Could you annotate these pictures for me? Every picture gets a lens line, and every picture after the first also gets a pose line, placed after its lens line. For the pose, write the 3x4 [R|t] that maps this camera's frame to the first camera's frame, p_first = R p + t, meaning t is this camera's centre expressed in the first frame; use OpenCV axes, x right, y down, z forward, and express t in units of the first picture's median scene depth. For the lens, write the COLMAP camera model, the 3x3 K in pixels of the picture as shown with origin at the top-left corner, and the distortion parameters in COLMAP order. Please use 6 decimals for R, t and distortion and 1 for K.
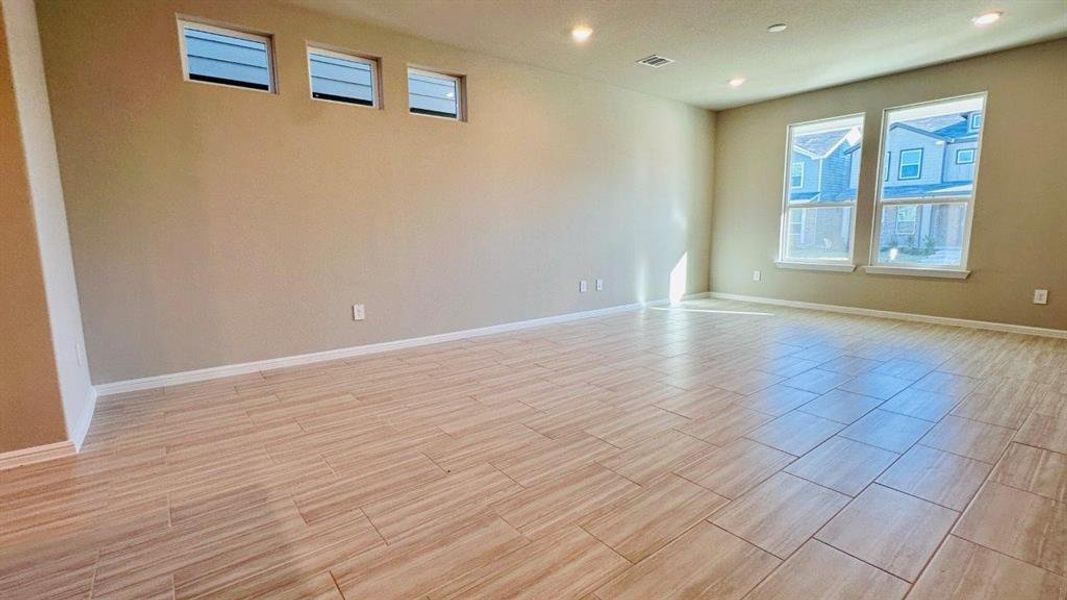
lens RADIAL K [[492.1, 0, 524.7], [0, 492.1, 303.0], [0, 0, 1]] dist [-0.003857, -0.001923]
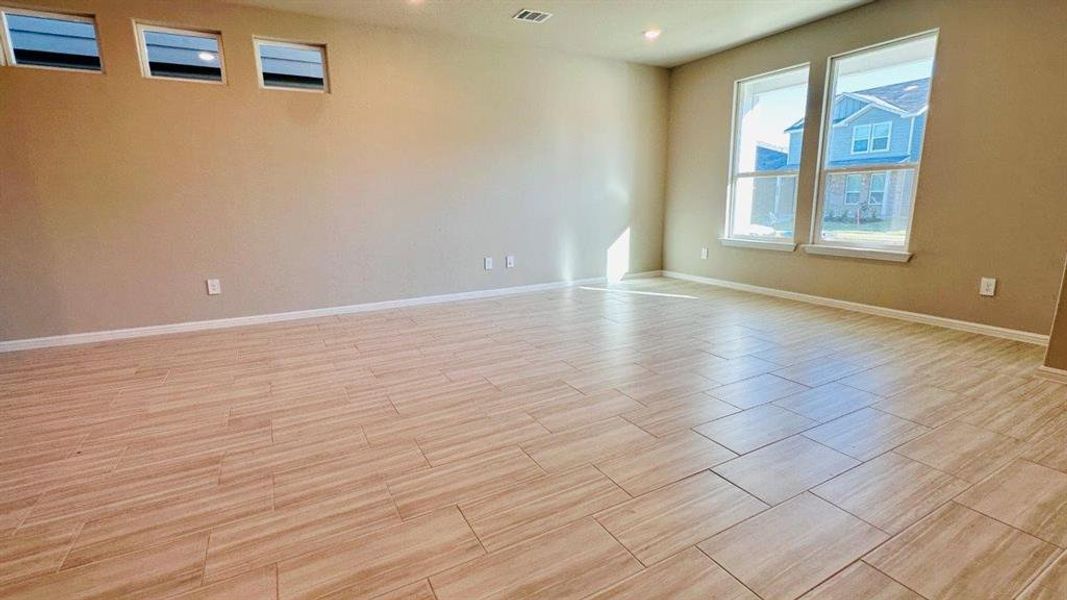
lens RADIAL K [[492.1, 0, 534.9], [0, 492.1, 298.9], [0, 0, 1]] dist [-0.003857, -0.001923]
pose [[0.986702, 0.027331, -0.160226, 0.374892], [-0.018984, 0.998393, 0.053399, -0.017904], [0.161428, -0.049647, 0.985635, 0.072346]]
